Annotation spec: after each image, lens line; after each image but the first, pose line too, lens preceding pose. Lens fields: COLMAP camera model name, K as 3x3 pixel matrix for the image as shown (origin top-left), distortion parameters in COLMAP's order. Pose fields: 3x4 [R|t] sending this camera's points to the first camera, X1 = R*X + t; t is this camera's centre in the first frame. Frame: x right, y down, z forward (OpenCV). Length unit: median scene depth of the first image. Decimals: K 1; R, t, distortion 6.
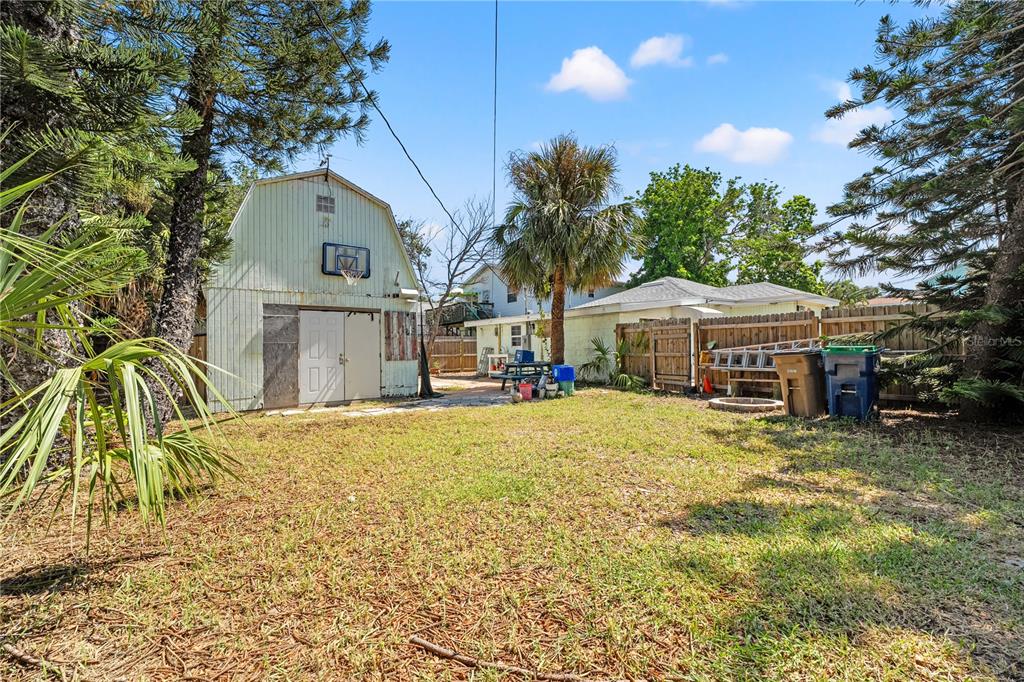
lens RADIAL K [[413.0, 0, 515.6], [0, 413.0, 342.6], [0, 0, 1]] dist [-0.013120, 0.000478]
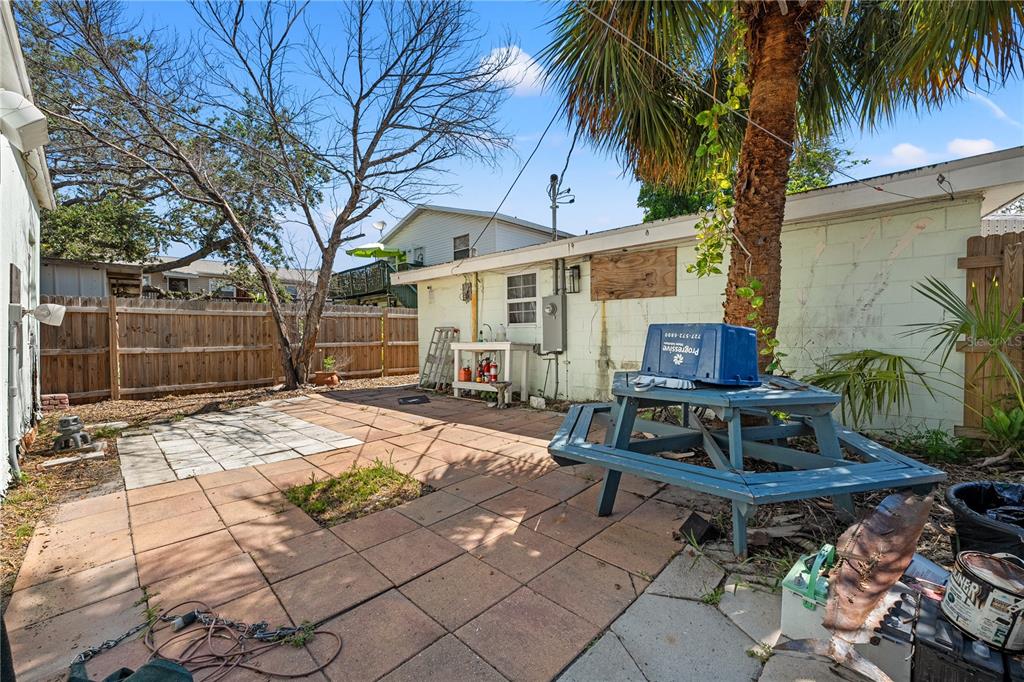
lens RADIAL K [[413.0, 0, 510.1], [0, 413.0, 342.4], [0, 0, 1]] dist [-0.013120, 0.000478]
pose [[0.984320, 0.002133, 0.176377, -0.137756], [-0.007199, 0.999580, 0.028084, 0.026637], [-0.176243, -0.028914, 0.983922, 0.956674]]
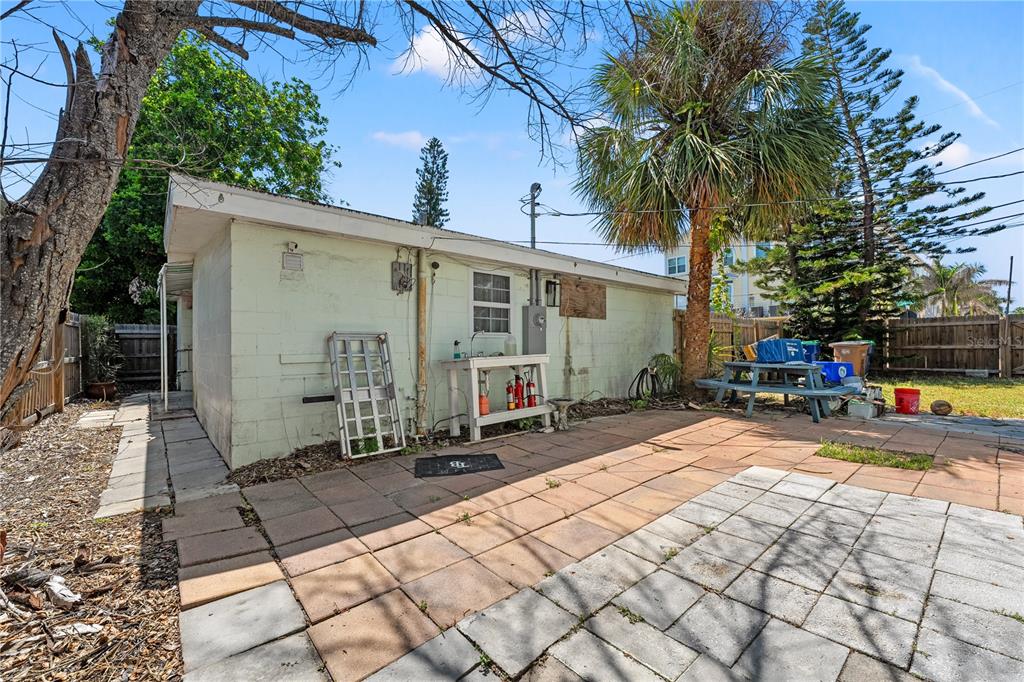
lens RADIAL K [[413.0, 0, 509.0], [0, 413.0, 344.7], [0, 0, 1]] dist [-0.013120, 0.000478]
pose [[-0.084539, 0.016810, 0.996278, -0.566513], [-0.004070, 0.999844, -0.017216, 0.040166], [-0.996412, -0.005510, -0.084458, 1.660469]]
